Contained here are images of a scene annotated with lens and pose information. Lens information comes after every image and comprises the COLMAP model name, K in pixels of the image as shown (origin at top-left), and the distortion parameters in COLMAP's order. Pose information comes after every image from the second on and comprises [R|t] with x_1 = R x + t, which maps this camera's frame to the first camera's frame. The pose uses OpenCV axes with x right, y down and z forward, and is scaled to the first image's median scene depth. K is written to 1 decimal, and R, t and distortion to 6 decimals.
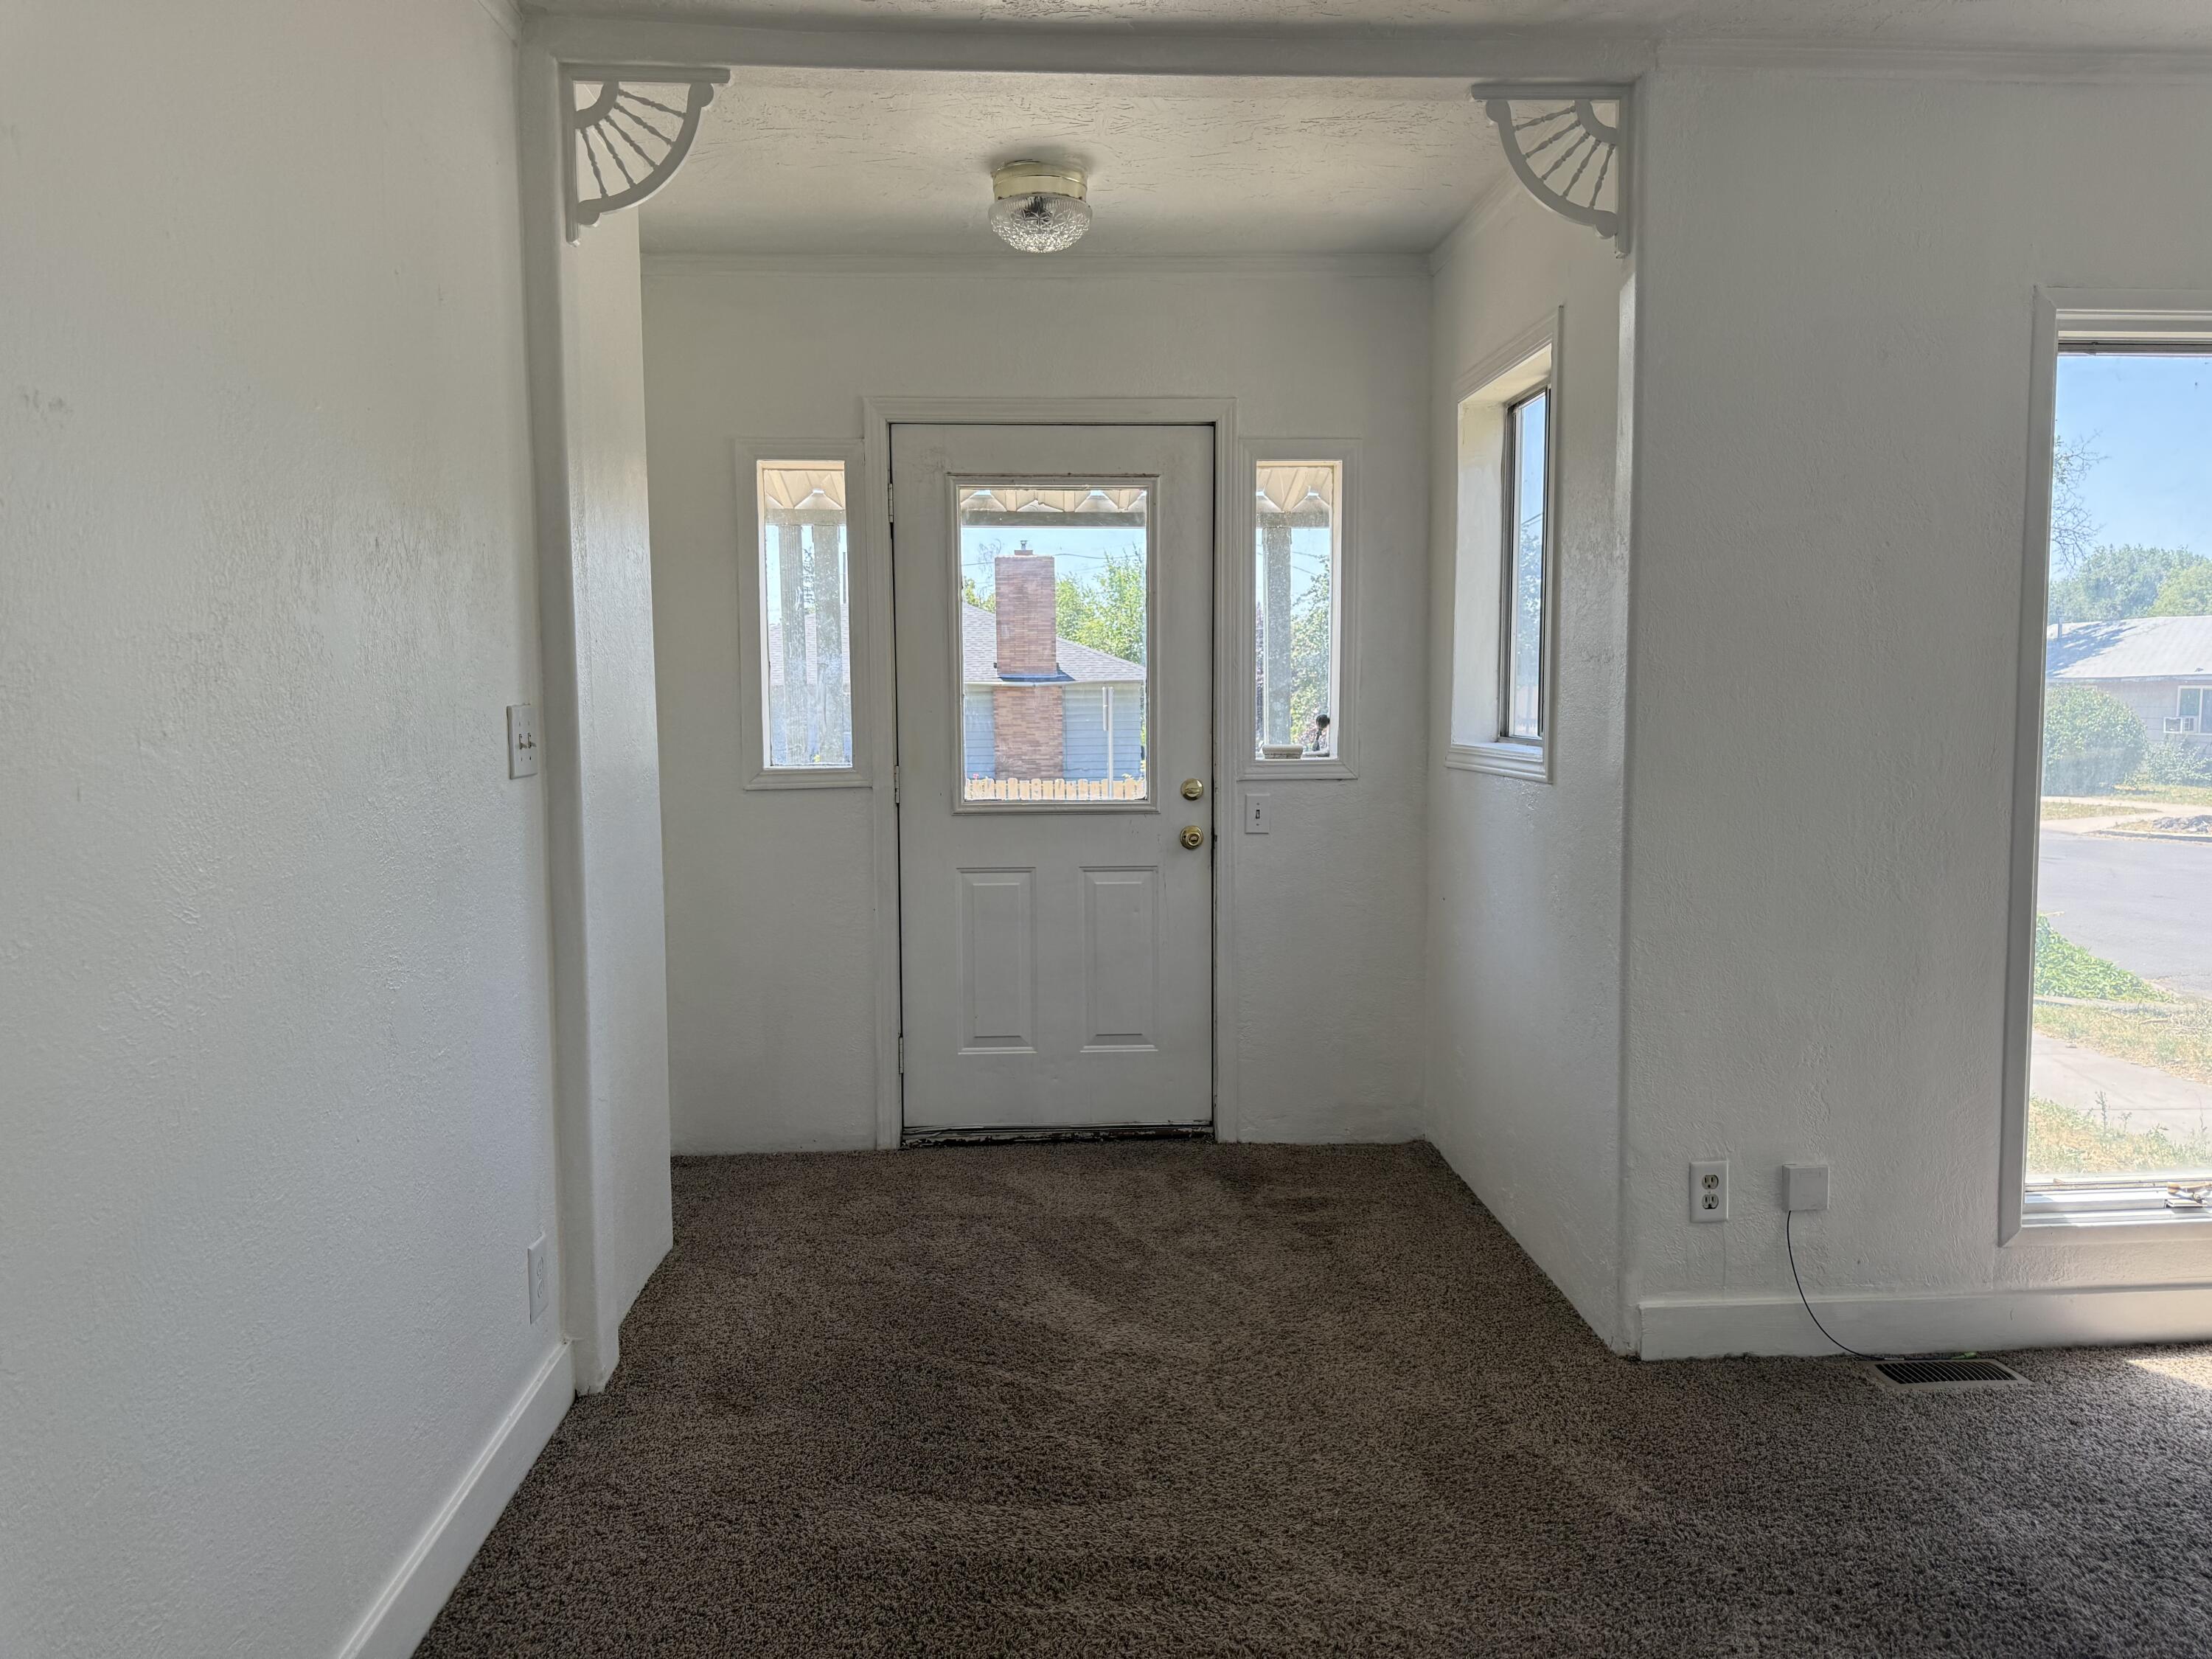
lens RADIAL K [[1537.3, 0, 1108.9], [0, 1537.3, 821.3], [0, 0, 1]] dist [0.046030, -0.076257]
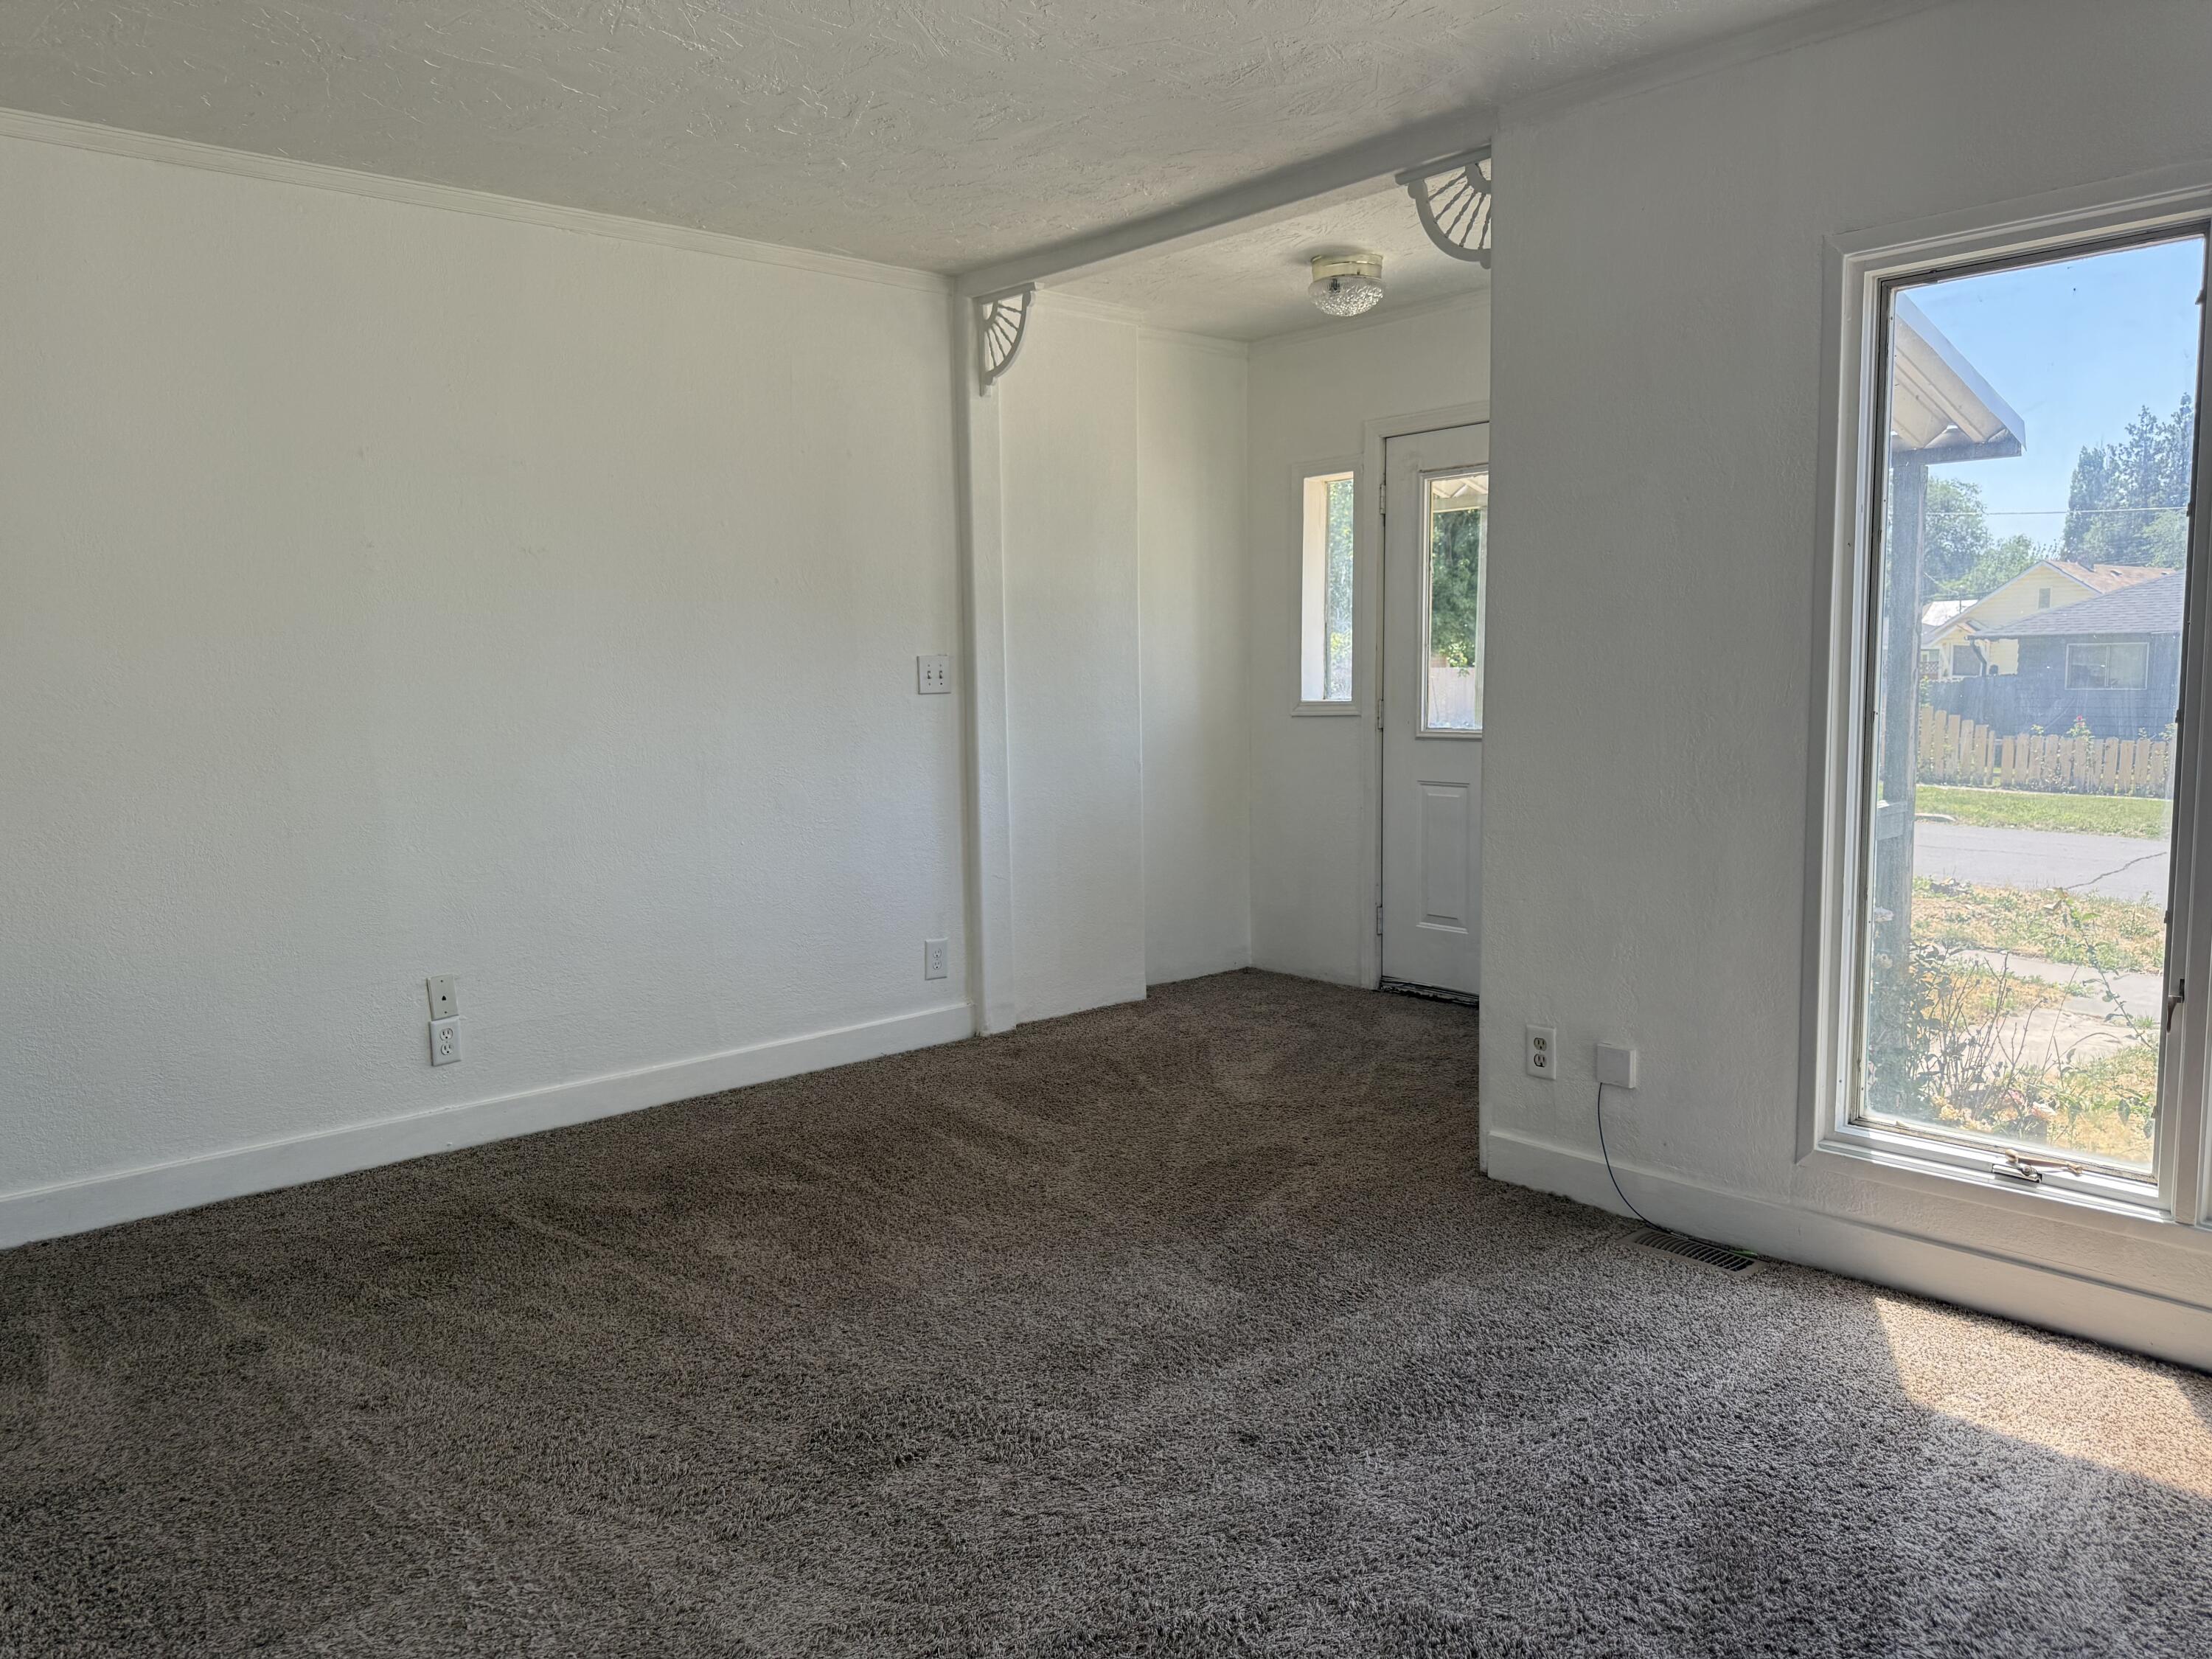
lens RADIAL K [[1541.5, 0, 1116.6], [0, 1541.5, 828.5], [0, 0, 1]] dist [0.073474, -0.186004]
pose [[0.632660, 0.078295, -0.770462, 1.067493], [-0.054591, 0.996910, 0.056480, 0.015838], [0.772503, 0.006328, 0.634979, -0.019166]]
